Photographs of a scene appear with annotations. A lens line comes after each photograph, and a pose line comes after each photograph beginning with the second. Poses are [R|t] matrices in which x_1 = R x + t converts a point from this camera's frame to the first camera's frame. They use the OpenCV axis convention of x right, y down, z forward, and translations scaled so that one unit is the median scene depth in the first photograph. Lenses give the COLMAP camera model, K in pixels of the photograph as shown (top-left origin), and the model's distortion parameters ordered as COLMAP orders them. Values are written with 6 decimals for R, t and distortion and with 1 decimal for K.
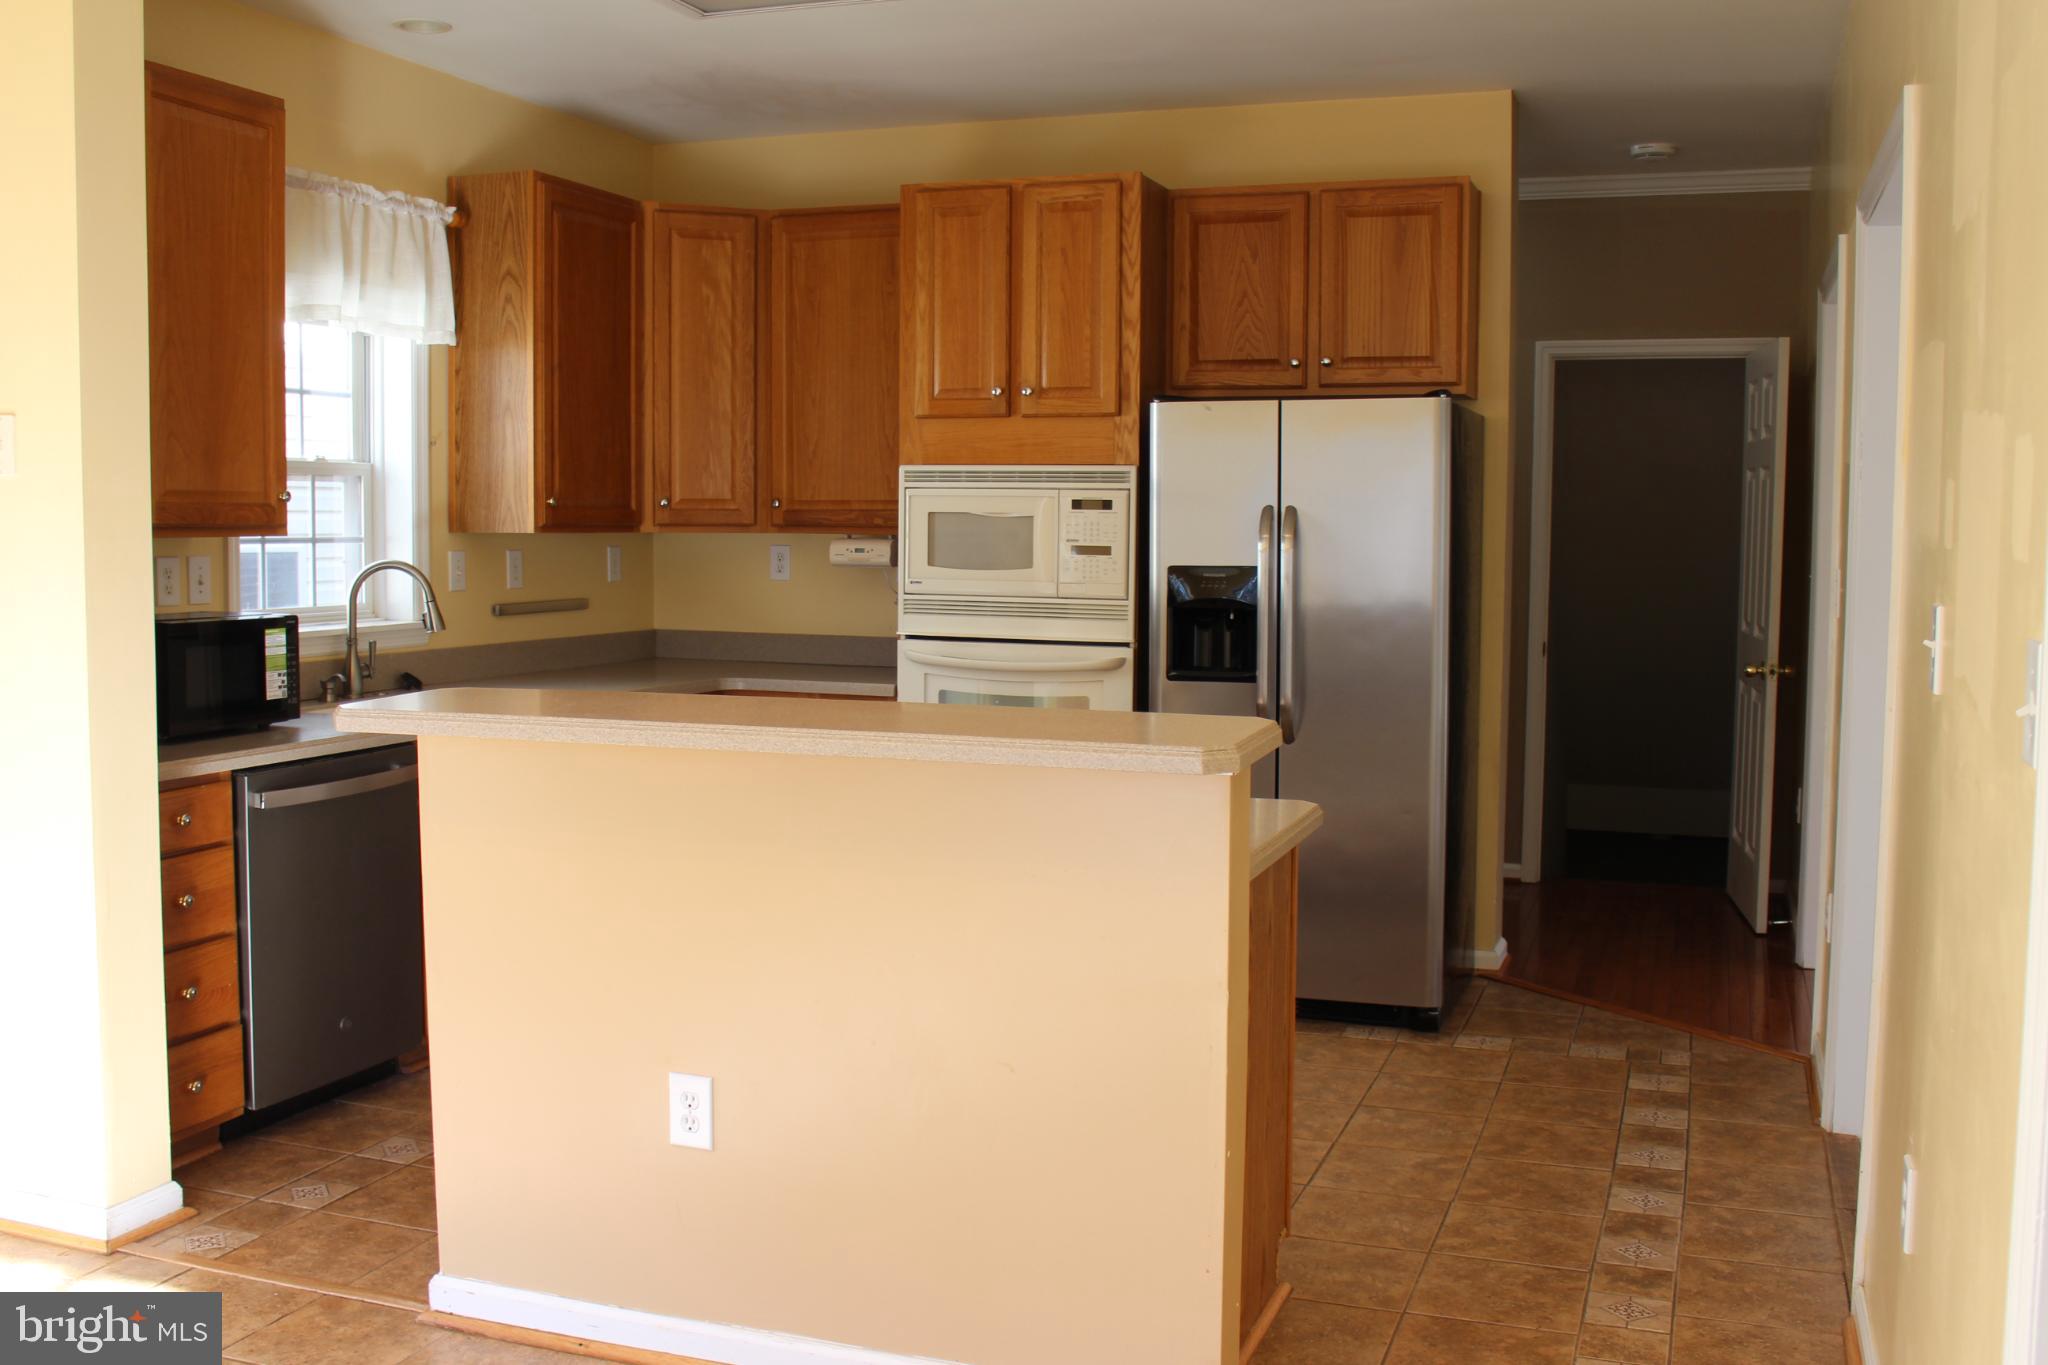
lens RADIAL K [[1983.3, 0, 1024.0], [0, 1983.3, 682.5], [0, 0, 1]] dist [-0.125407, 0.008425]
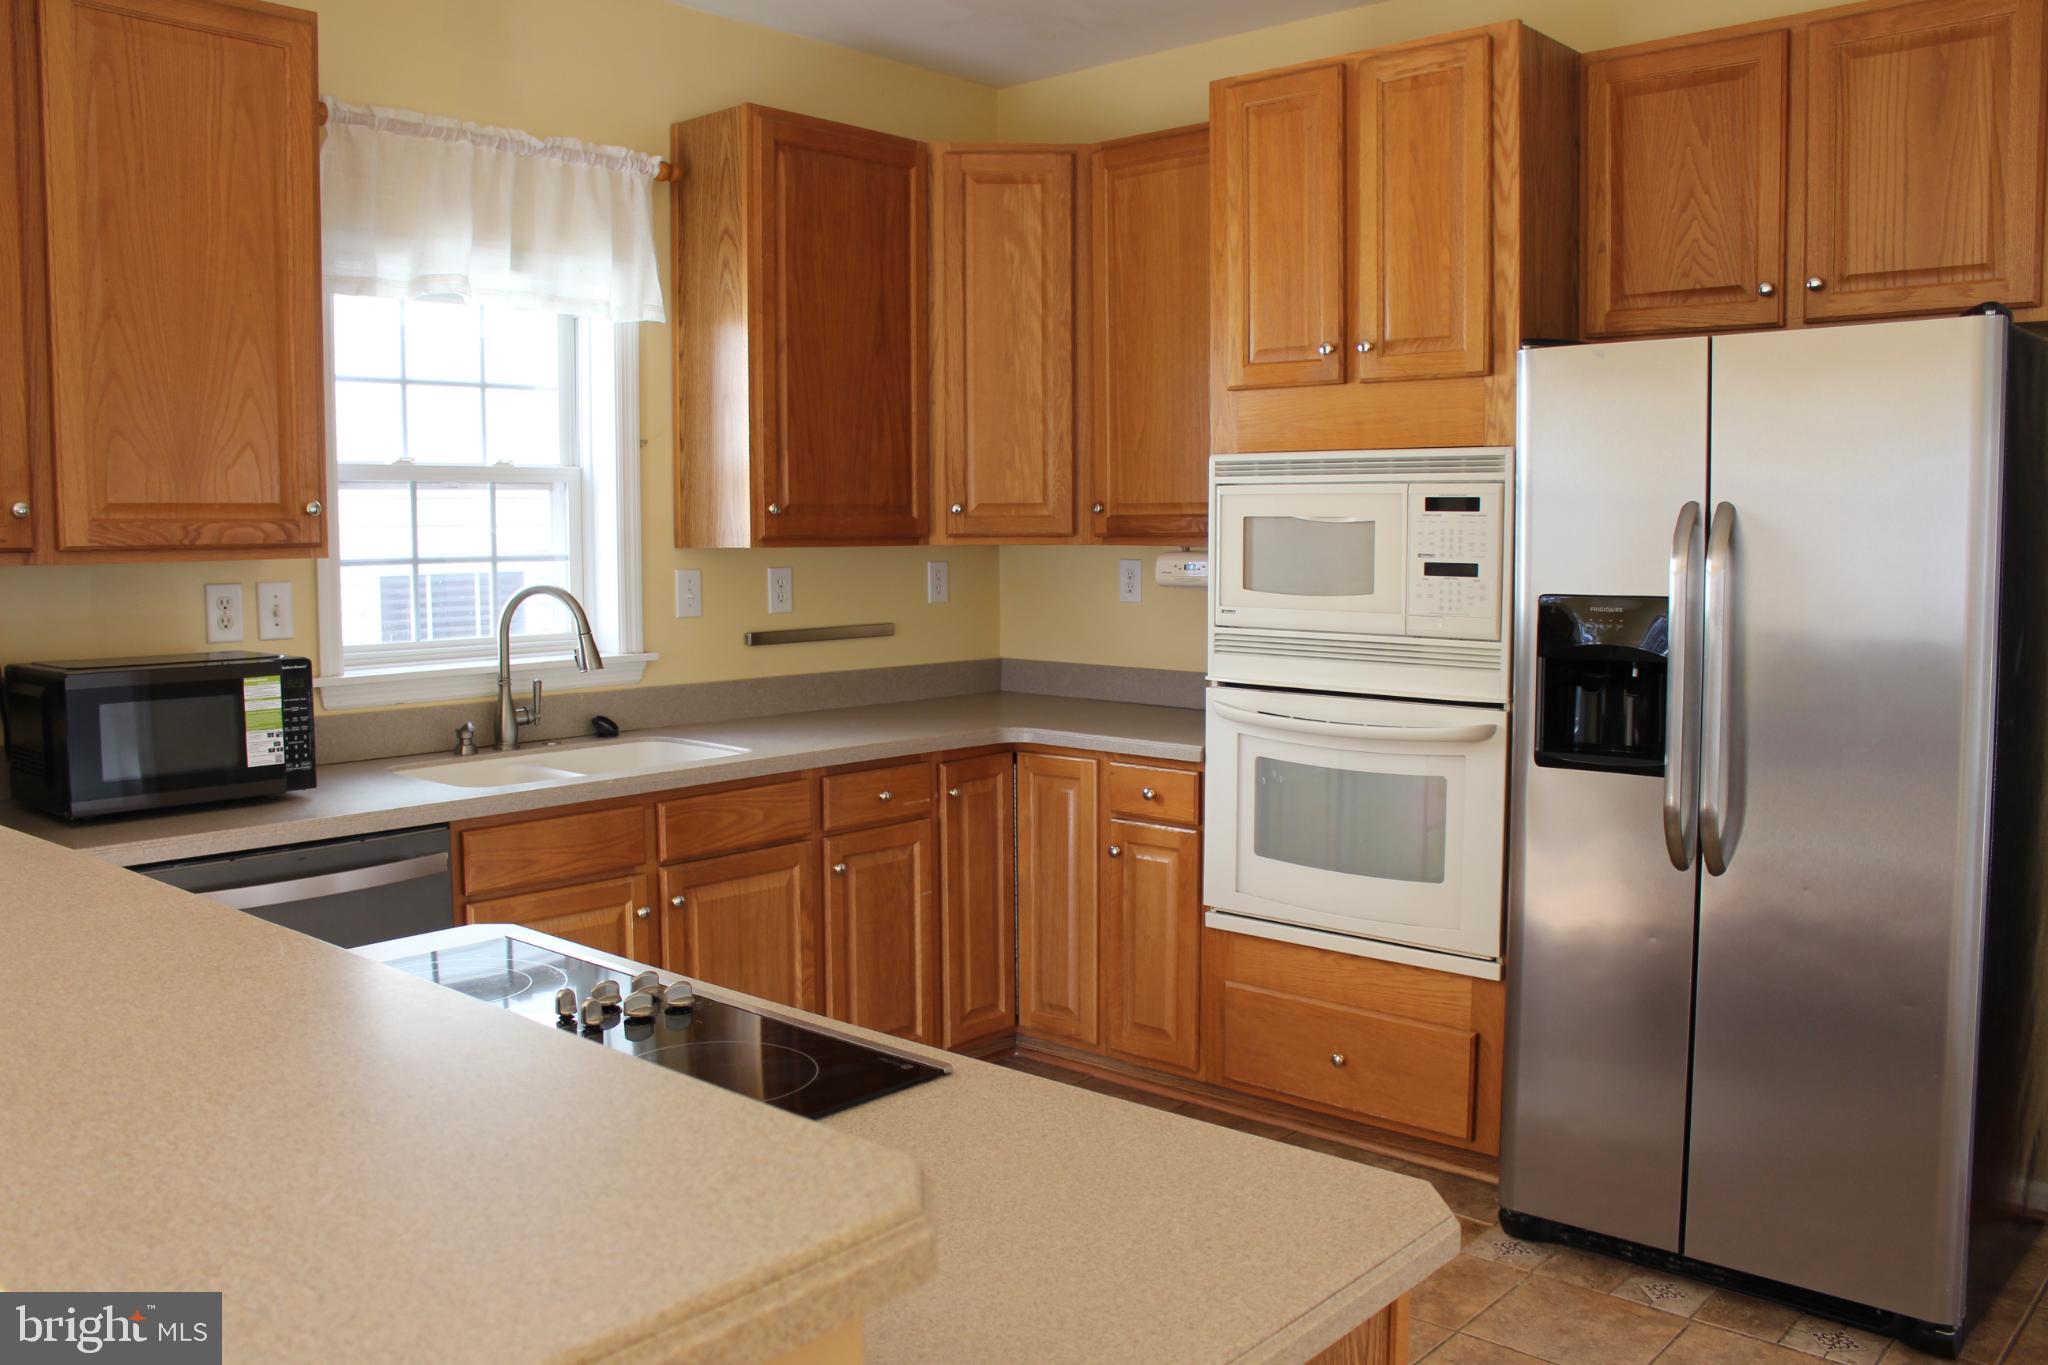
lens RADIAL K [[1679.0, 0, 1024.0], [0, 1679.0, 682.5], [0, 0, 1]] dist [-0.166122, 0.139970]
pose [[0.922594, 0.023939, -0.385029, 0.120849], [-0.019910, 0.999697, 0.014449, -0.032205], [0.385258, -0.005665, 0.922792, 0.399793]]
